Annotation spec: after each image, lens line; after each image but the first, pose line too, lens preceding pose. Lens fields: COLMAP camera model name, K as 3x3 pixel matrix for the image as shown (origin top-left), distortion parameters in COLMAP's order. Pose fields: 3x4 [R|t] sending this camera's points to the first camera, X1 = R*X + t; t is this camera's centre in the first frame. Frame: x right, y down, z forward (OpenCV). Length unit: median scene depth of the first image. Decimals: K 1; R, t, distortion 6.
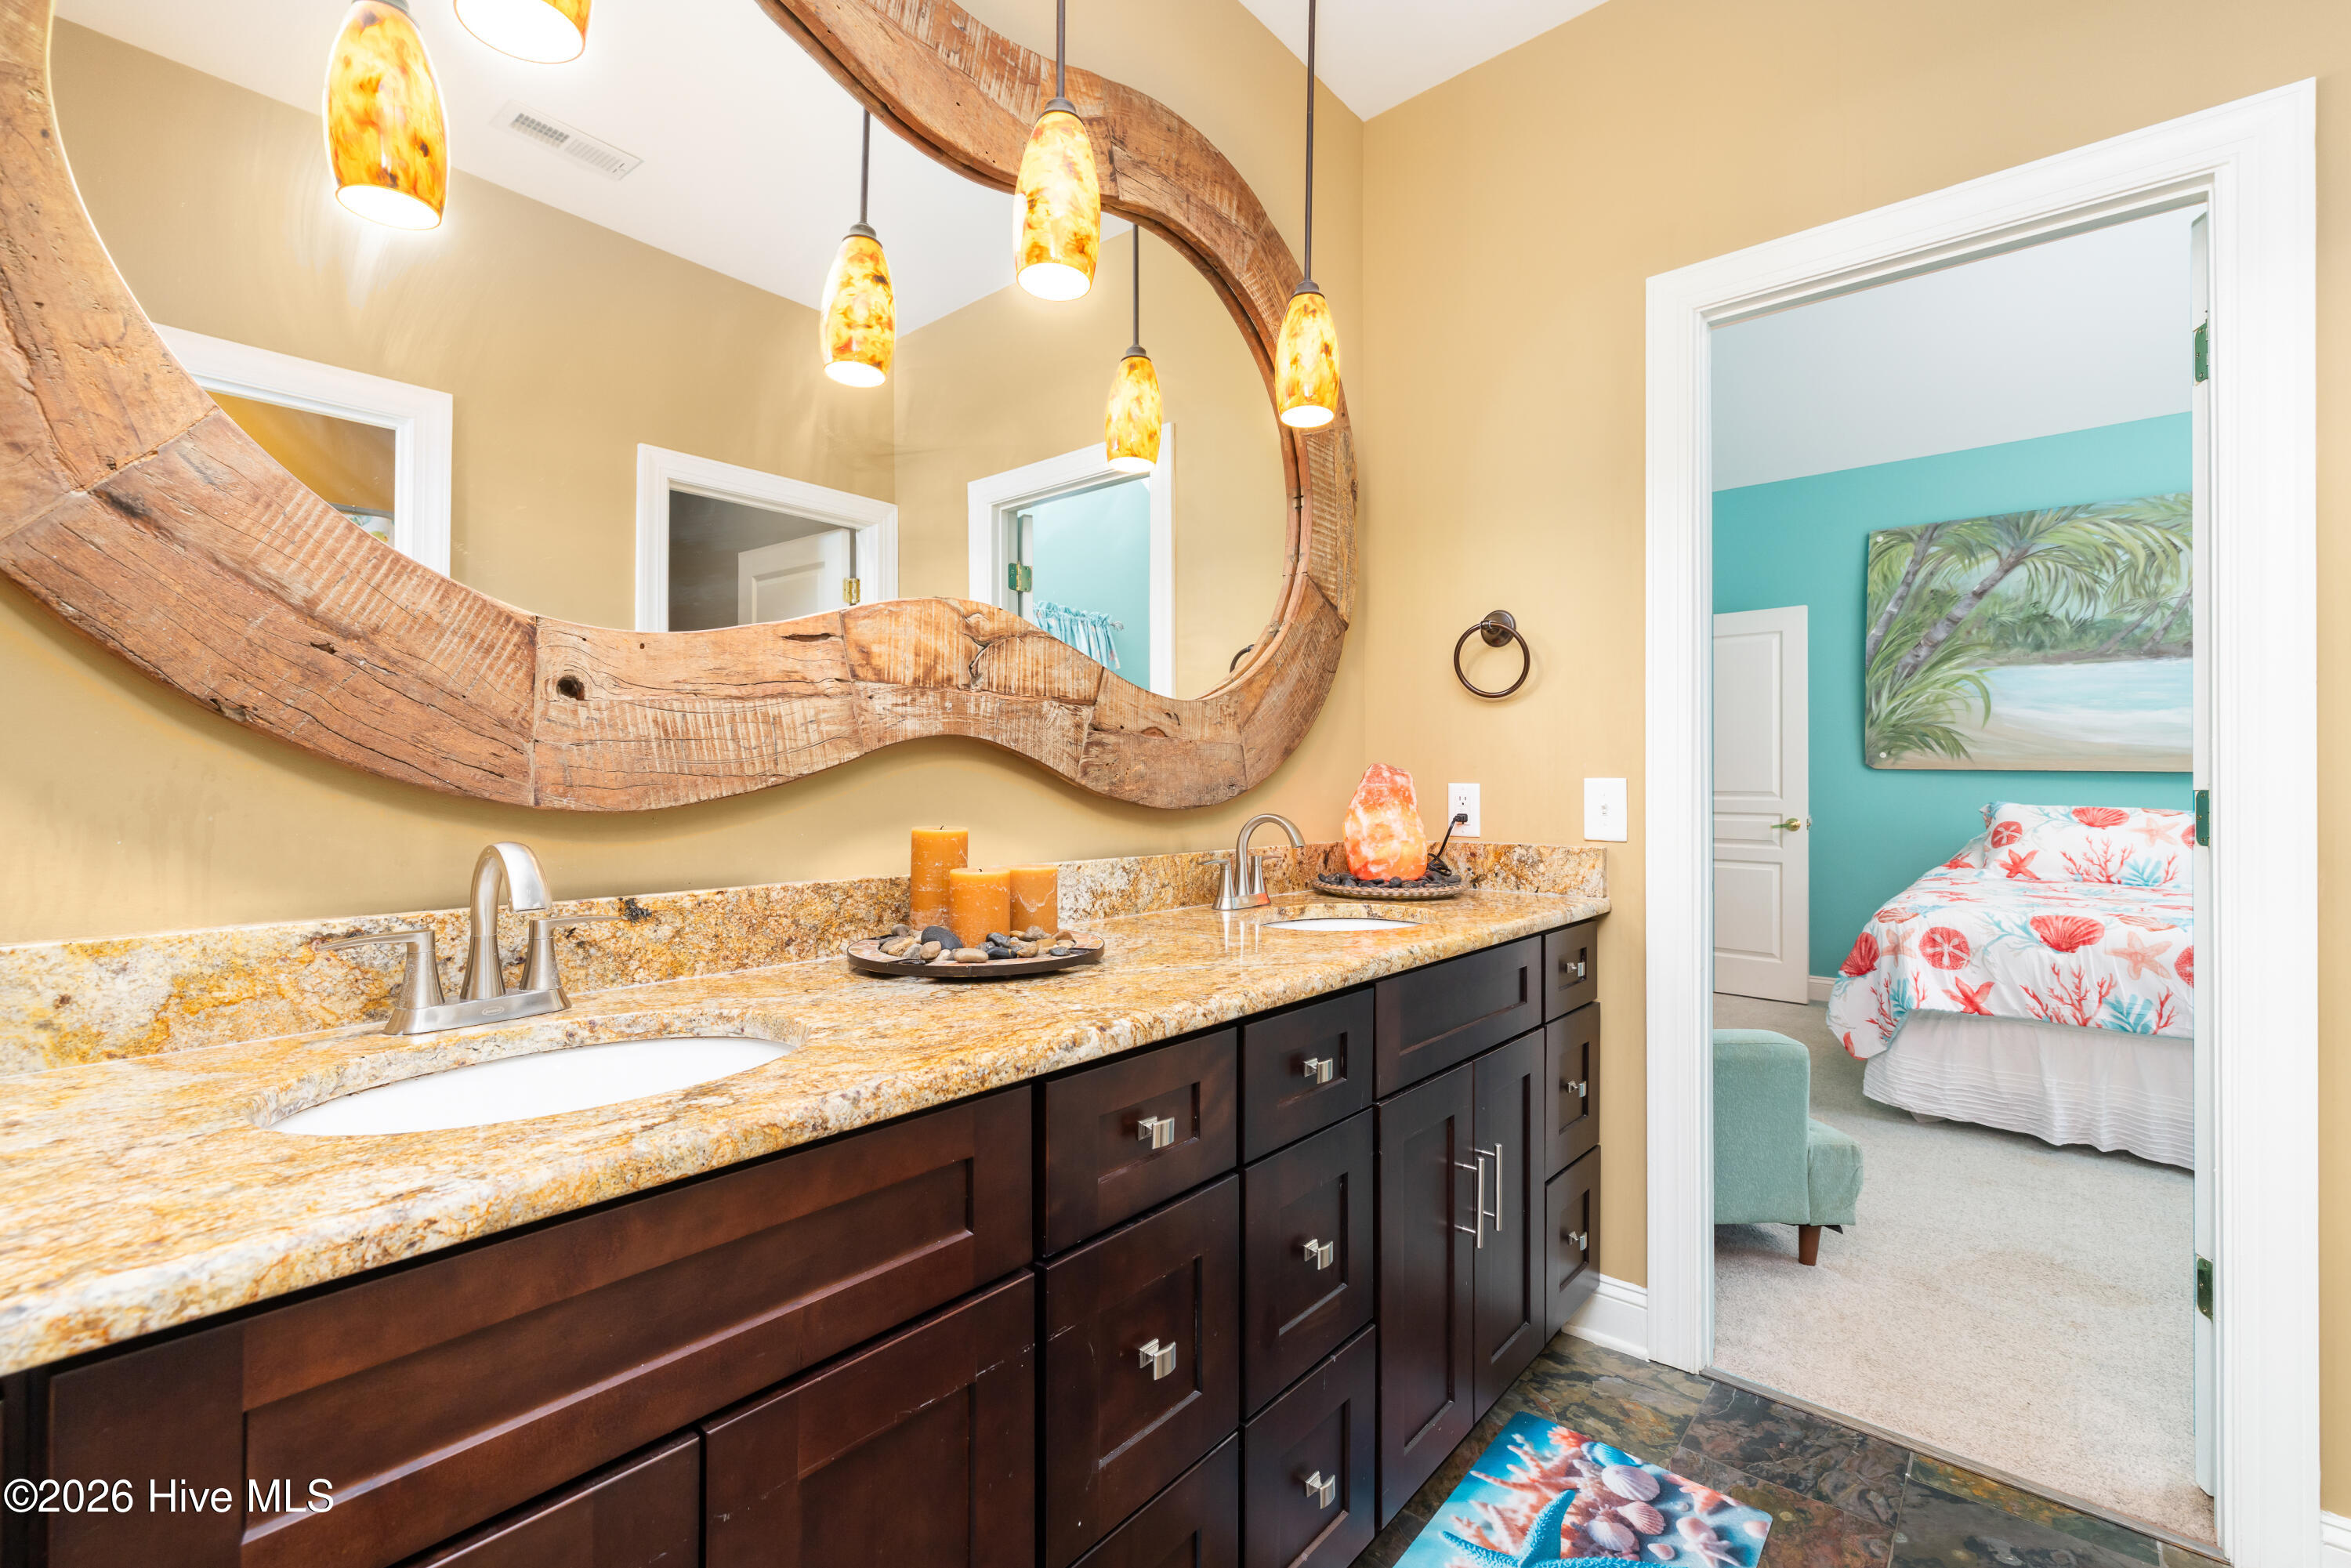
lens RADIAL K [[1026.6, 0, 1161.6], [0, 1026.6, 756.4], [0, 0, 1]] dist [-0.000057, 0.000163]
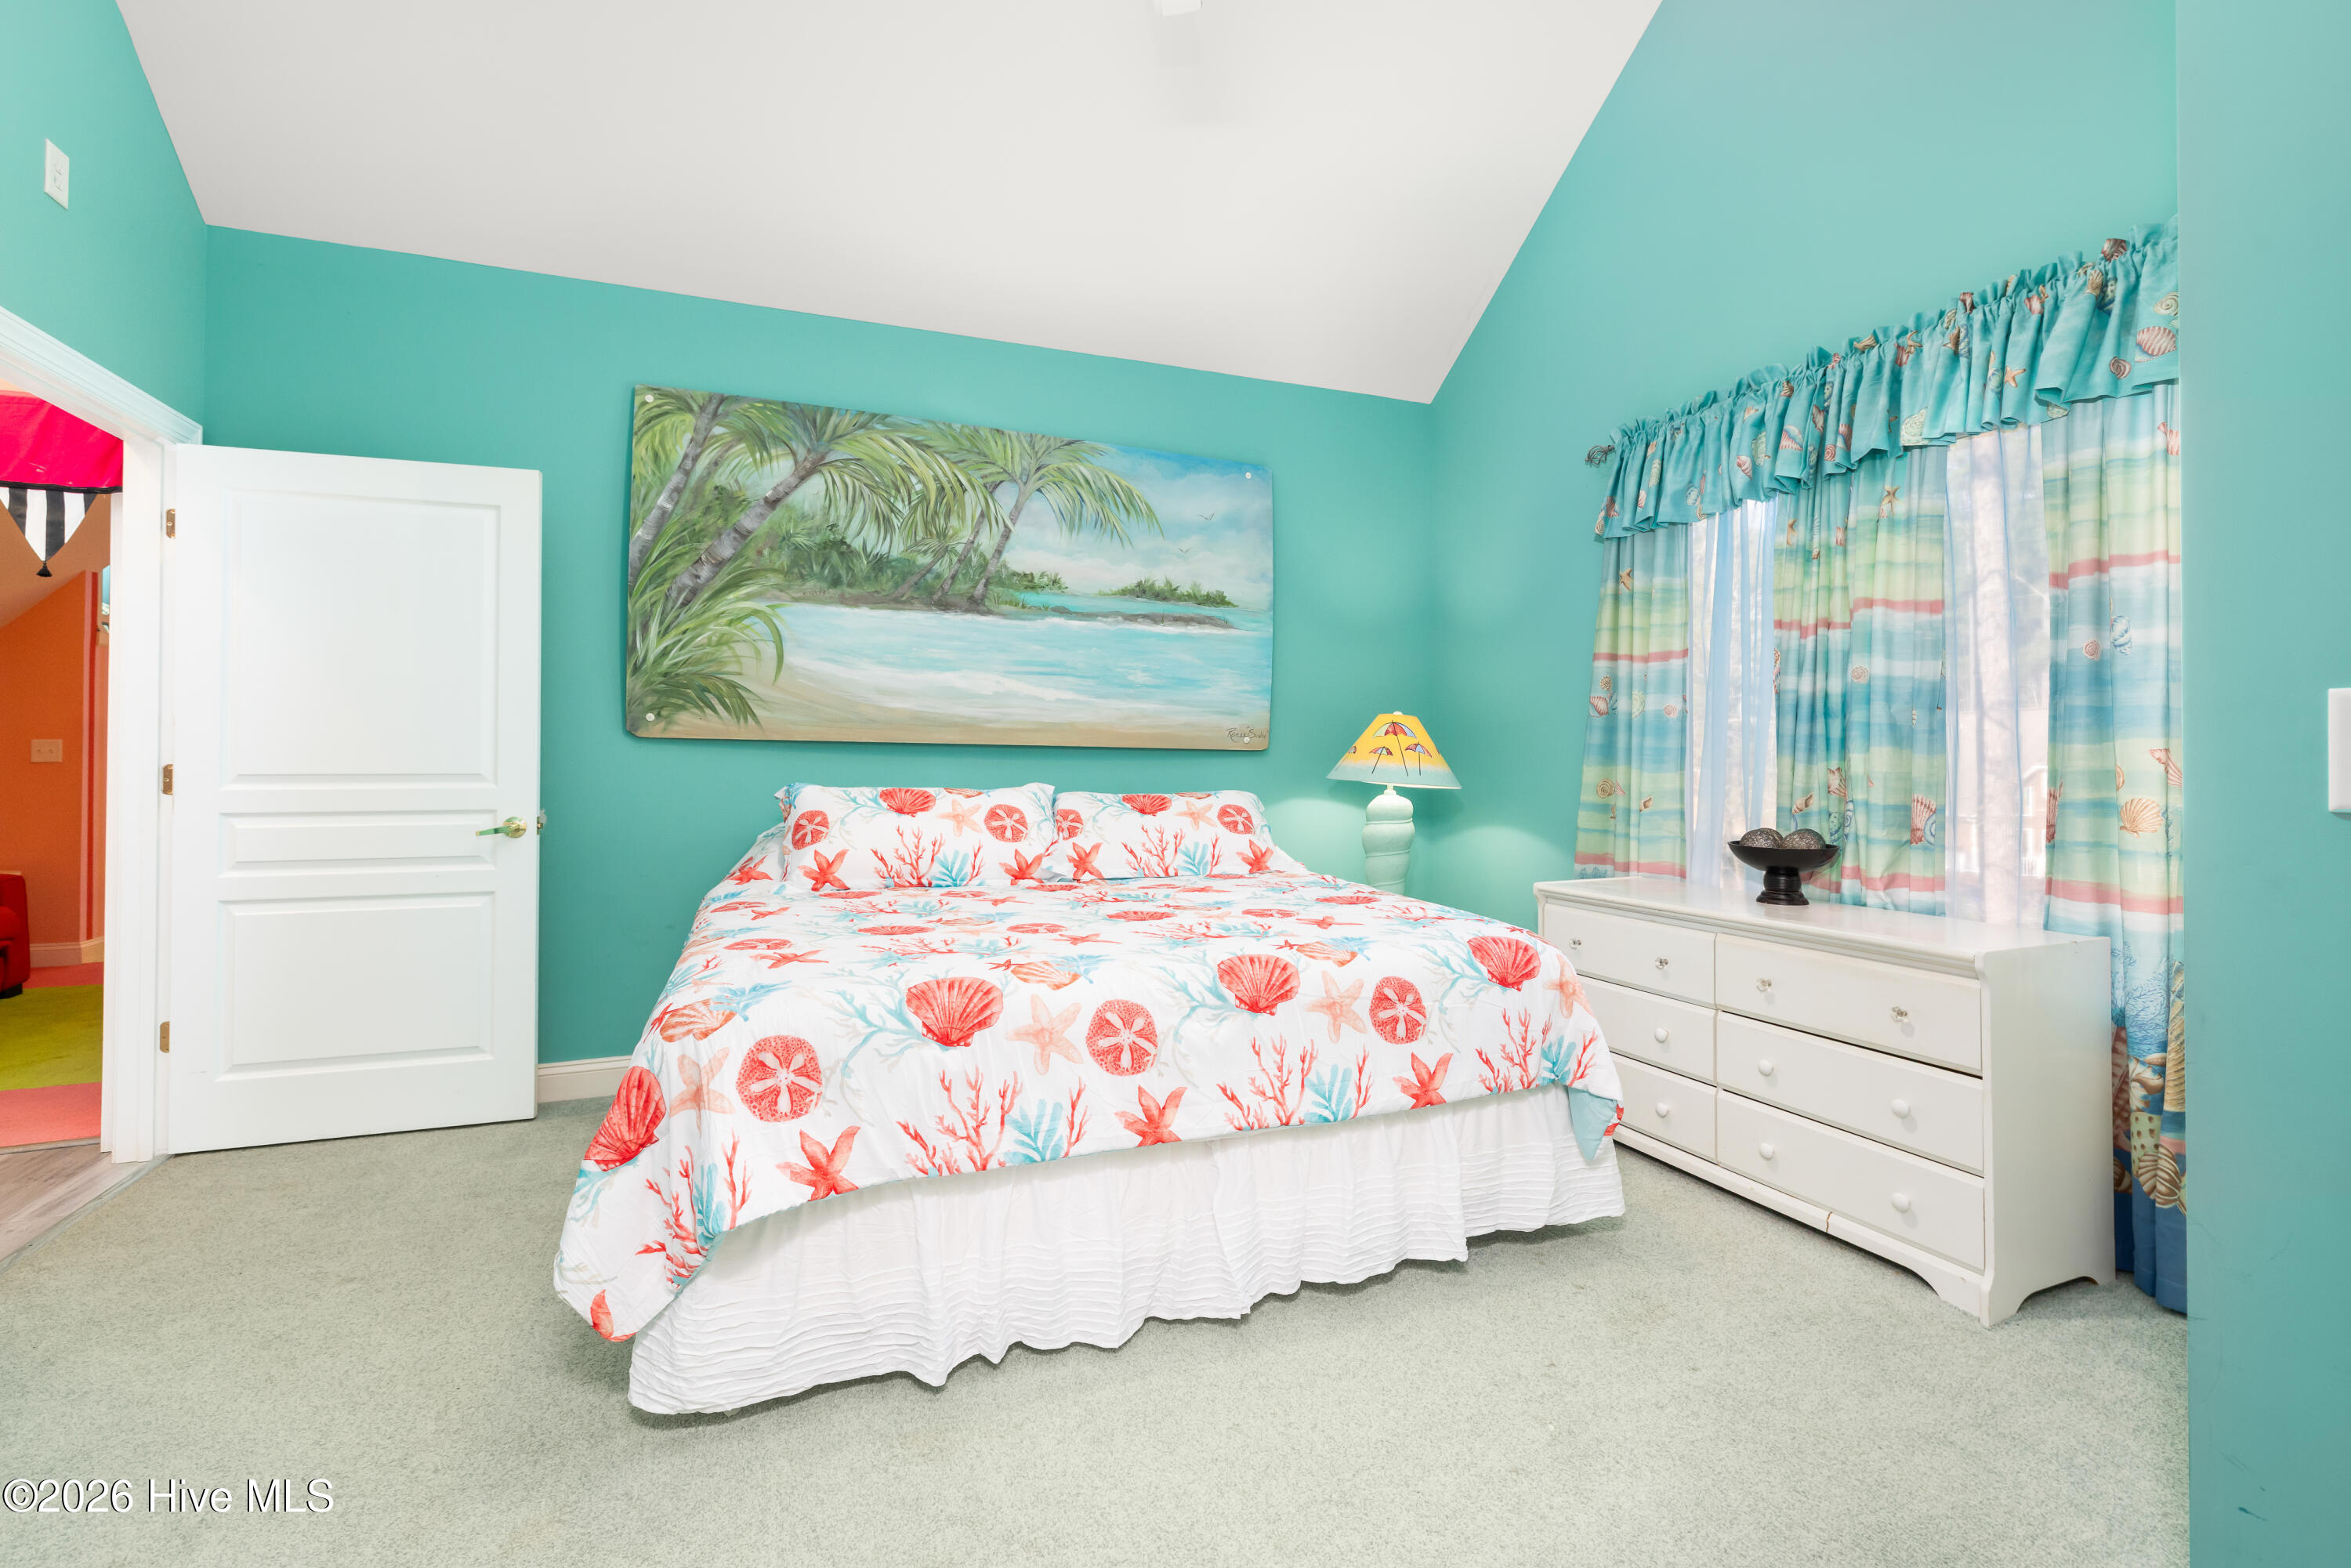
lens RADIAL K [[1026.6, 0, 1161.6], [0, 1026.6, 756.4], [0, 0, 1]] dist [-0.000057, 0.000163]
pose [[0.459604, -0.002275, 0.888121, 0.284796], [-0.018218, 0.999762, 0.011989, 0.011495], [-0.887937, -0.021690, 0.459453, 0.432307]]
